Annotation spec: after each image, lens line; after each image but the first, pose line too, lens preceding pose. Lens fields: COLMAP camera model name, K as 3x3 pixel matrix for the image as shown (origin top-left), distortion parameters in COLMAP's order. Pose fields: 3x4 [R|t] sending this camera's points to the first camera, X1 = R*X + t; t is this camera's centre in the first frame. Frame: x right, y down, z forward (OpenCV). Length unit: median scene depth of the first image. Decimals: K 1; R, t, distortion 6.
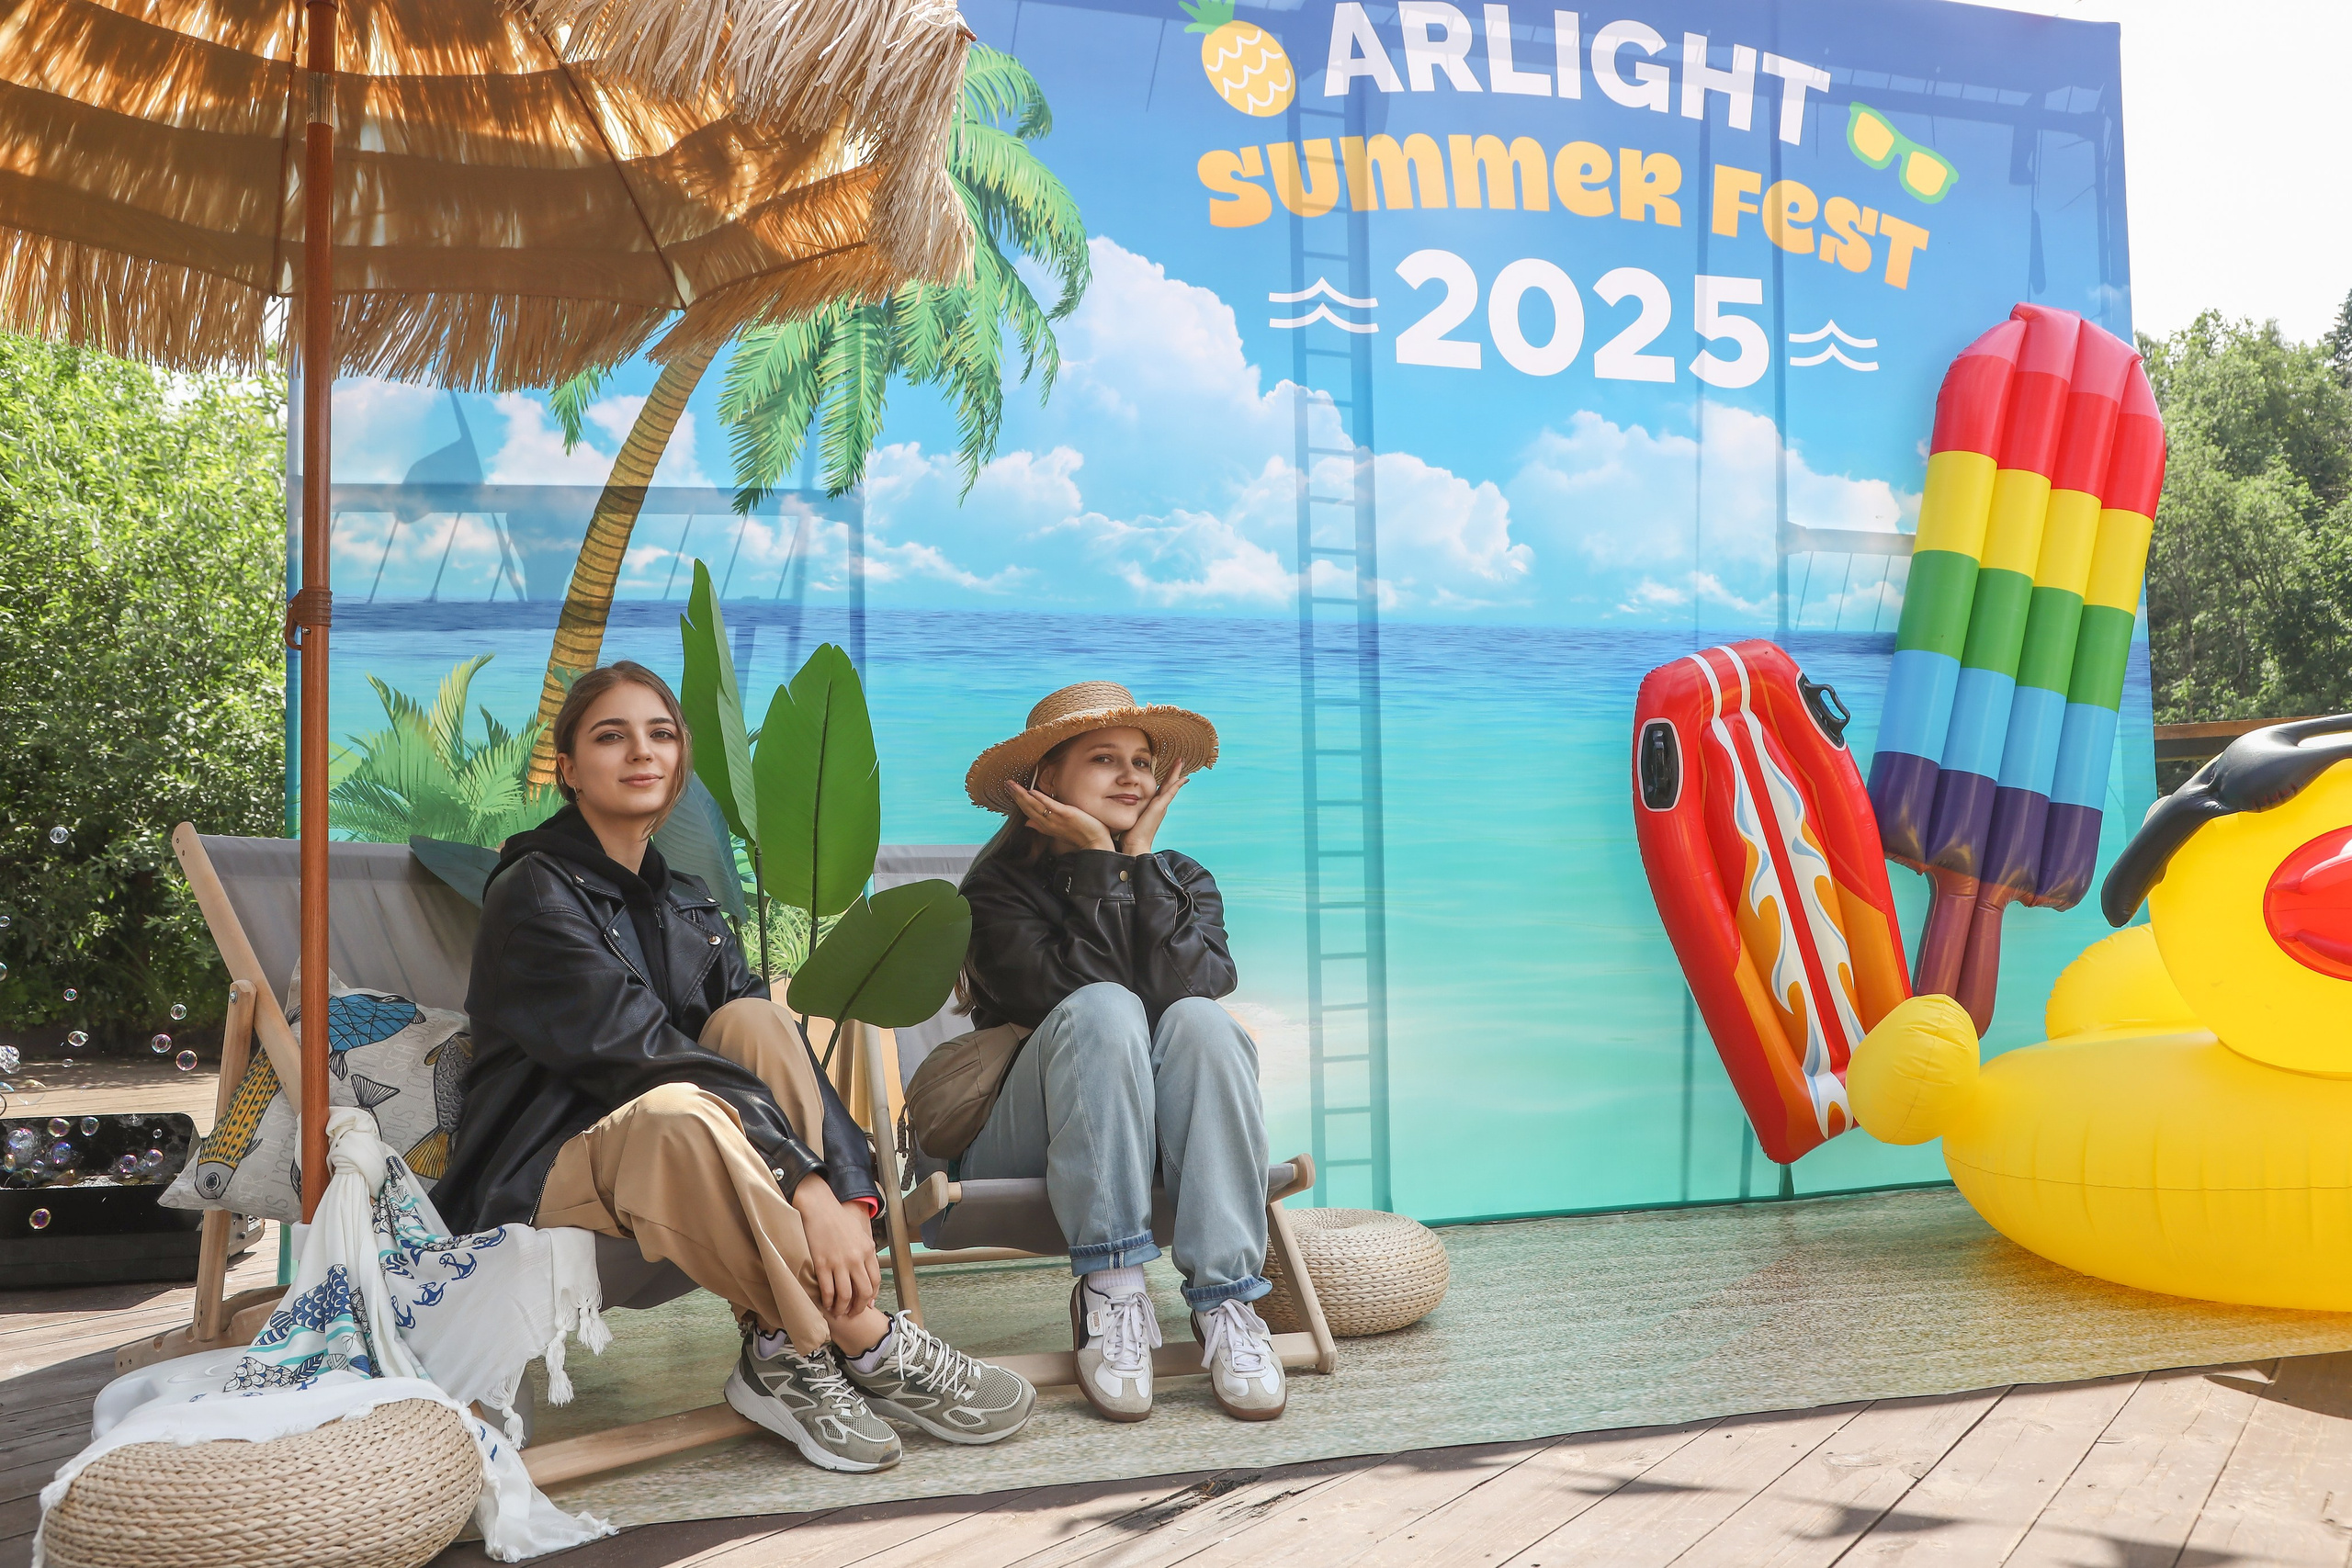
lens RADIAL K [[1942.7, 0, 1174.2], [0, 1942.7, 814.5], [0, 0, 1]] dist [-0.089171, 0.121089]
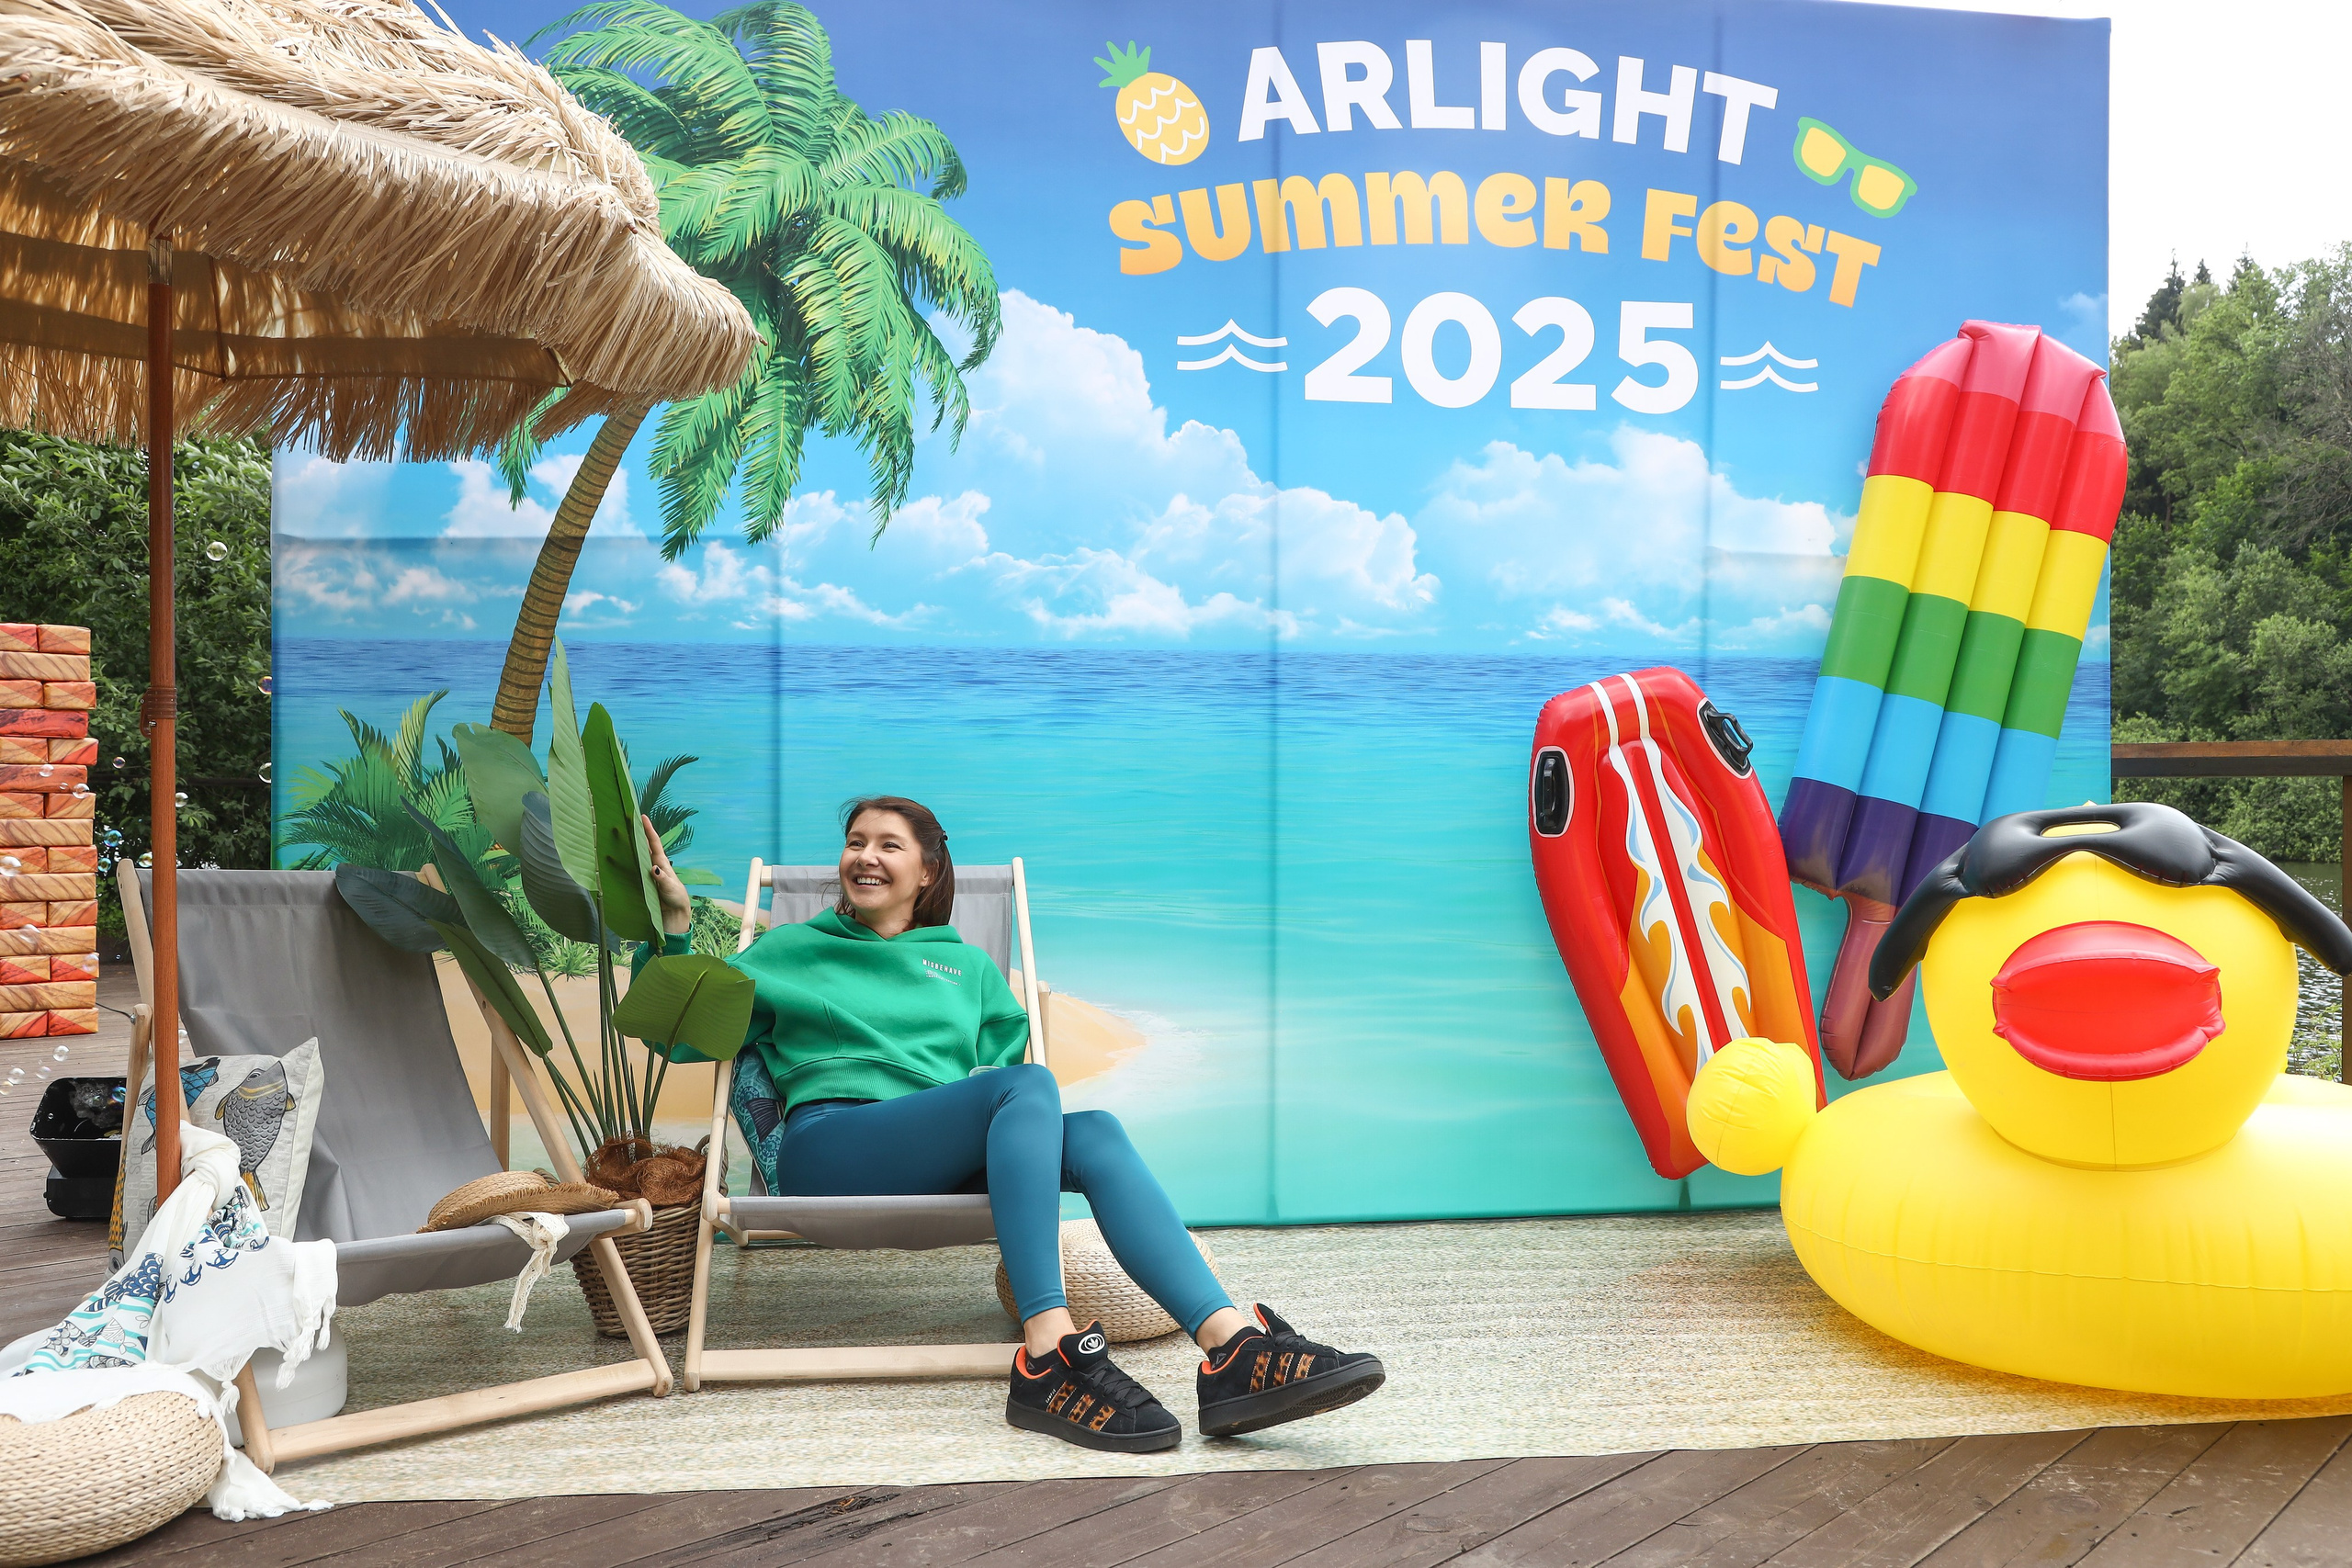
lens RADIAL K [[1916.3, 0, 1173.2], [0, 1916.3, 803.2], [0, 0, 1]] dist [-0.074024, 0.066401]
pose [[0.988837, 0.021554, -0.147437, 0.205149], [-0.013978, 0.998537, 0.052230, -0.071259], [0.148347, -0.049586, 0.987691, -0.036517]]
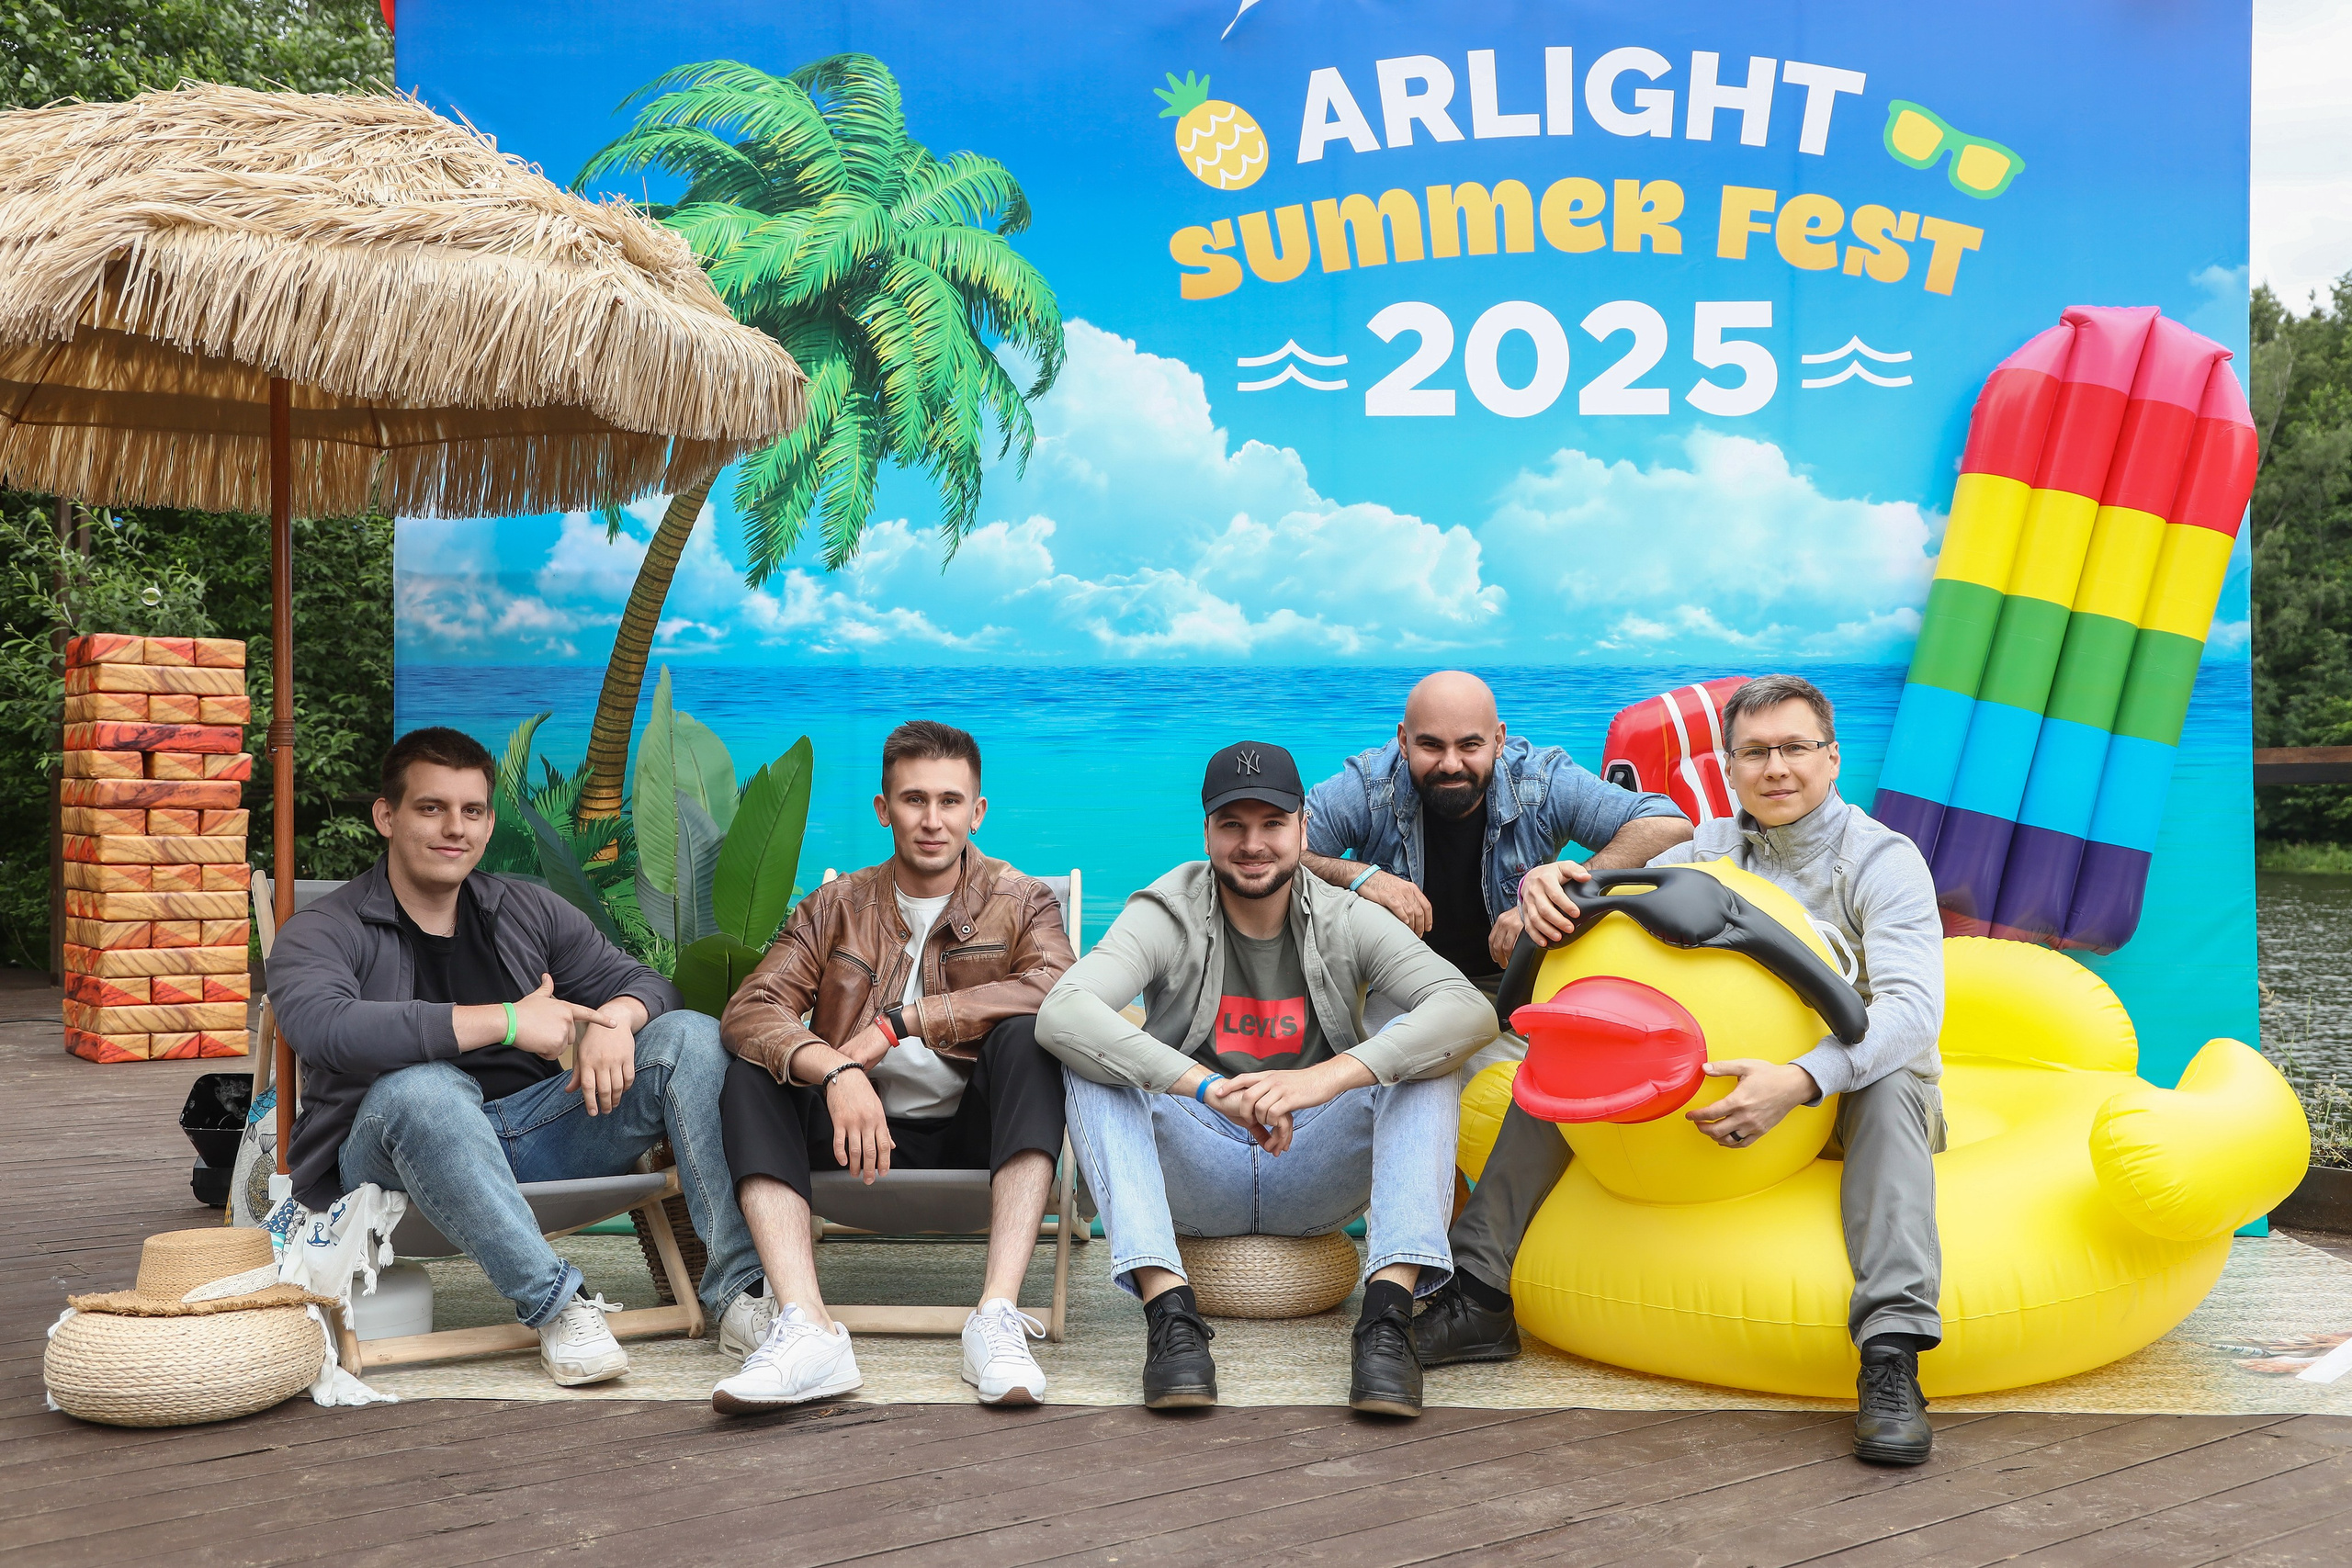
lens RADIAL K [[2415.5, 0, 1164.9], [0, 2415.5, 758.2], [0, 0, 1]] dist [-0.033772, 0.112866]
pose [[0.952551, 0.011252, -0.304172, 0.419796], [-0.002531, 0.999575, 0.029053, -0.087636], [0.304370, -0.026904, 0.952174, -0.290963]]
